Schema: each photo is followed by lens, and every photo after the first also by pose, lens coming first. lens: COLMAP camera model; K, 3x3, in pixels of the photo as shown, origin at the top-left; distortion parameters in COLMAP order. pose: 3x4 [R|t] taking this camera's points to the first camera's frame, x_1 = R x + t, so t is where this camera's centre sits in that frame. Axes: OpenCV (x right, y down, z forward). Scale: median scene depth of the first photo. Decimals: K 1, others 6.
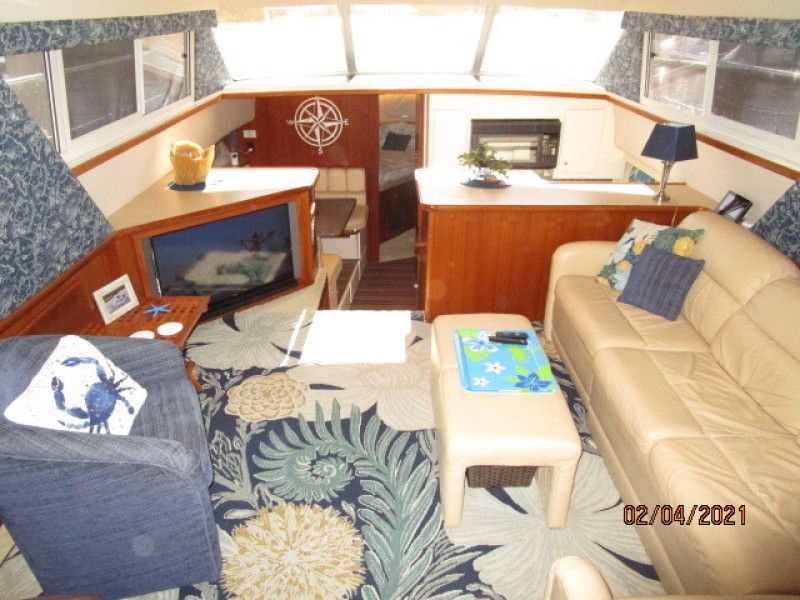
lens RADIAL K [[569.6, 0, 397.5], [0, 569.6, 301.3], [0, 0, 1]] dist [-0.028601, 0.010413]
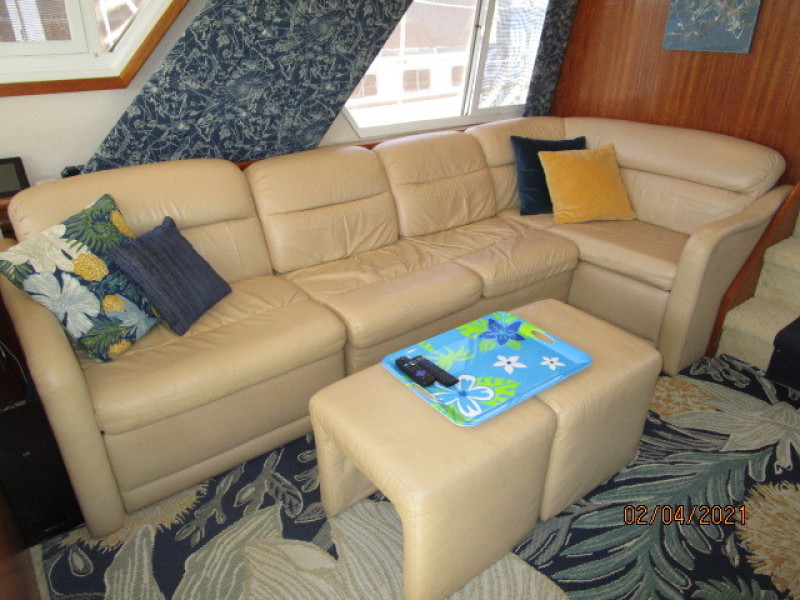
lens RADIAL K [[569.6, 0, 397.5], [0, 569.6, 301.3], [0, 0, 1]] dist [-0.028601, 0.010413]
pose [[-0.595420, -0.375341, 0.710348, -0.212012], [0.354327, 0.670849, 0.651470, -0.433704], [-0.721060, 0.639594, -0.266443, 1.249384]]
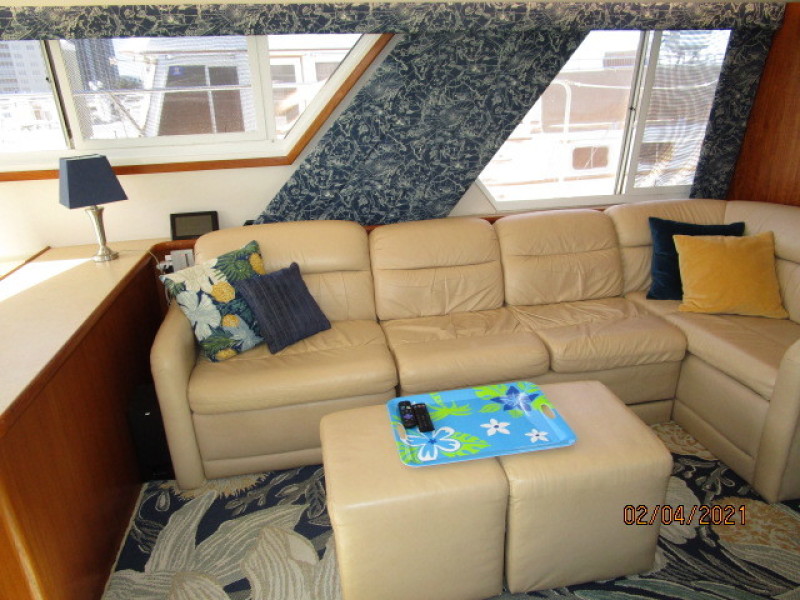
lens RADIAL K [[568.8, 0, 399.4], [0, 568.8, 303.1], [0, 0, 1]] dist [-0.020301, 0.010620]
pose [[-0.164661, -0.347312, 0.923180, -0.429372], [0.477149, 0.791105, 0.382729, -0.348742], [-0.863259, 0.503515, 0.035456, 1.015232]]
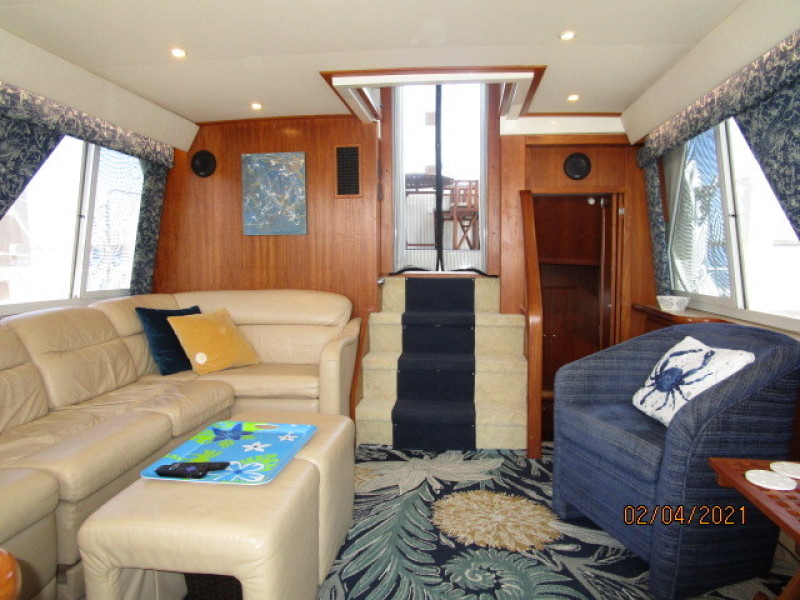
lens RADIAL K [[569.6, 0, 397.5], [0, 569.6, 301.3], [0, 0, 1]] dist [-0.028601, 0.010413]
pose [[-0.991387, -0.017593, 0.129781, -0.116001], [0.052528, 0.854331, 0.517069, -0.441491], [-0.119973, 0.519432, -0.846048, 1.543558]]
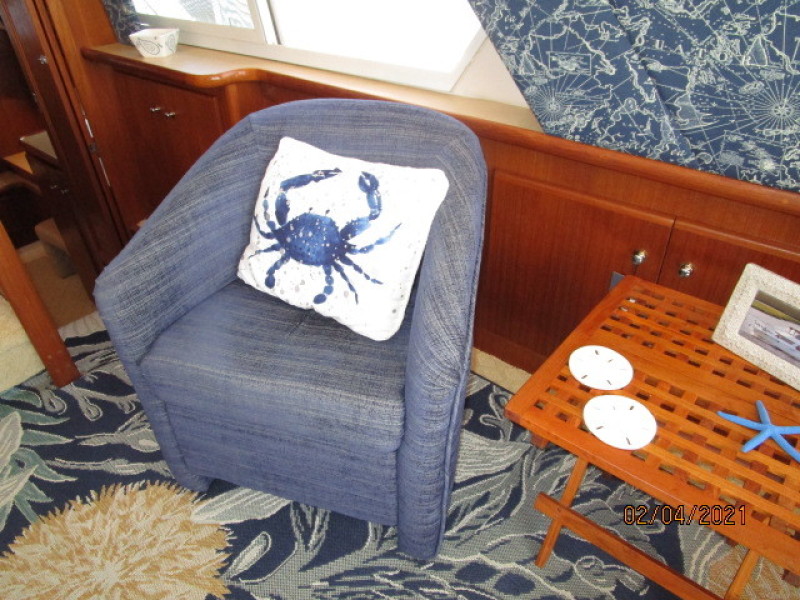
lens RADIAL K [[569.6, 0, 397.5], [0, 569.6, 301.3], [0, 0, 1]] dist [-0.028601, 0.010413]
pose [[-0.656836, 0.453112, -0.602707, -0.142855], [-0.311199, 0.565163, 0.764033, -0.239079], [0.686820, 0.689406, -0.230211, 1.016228]]
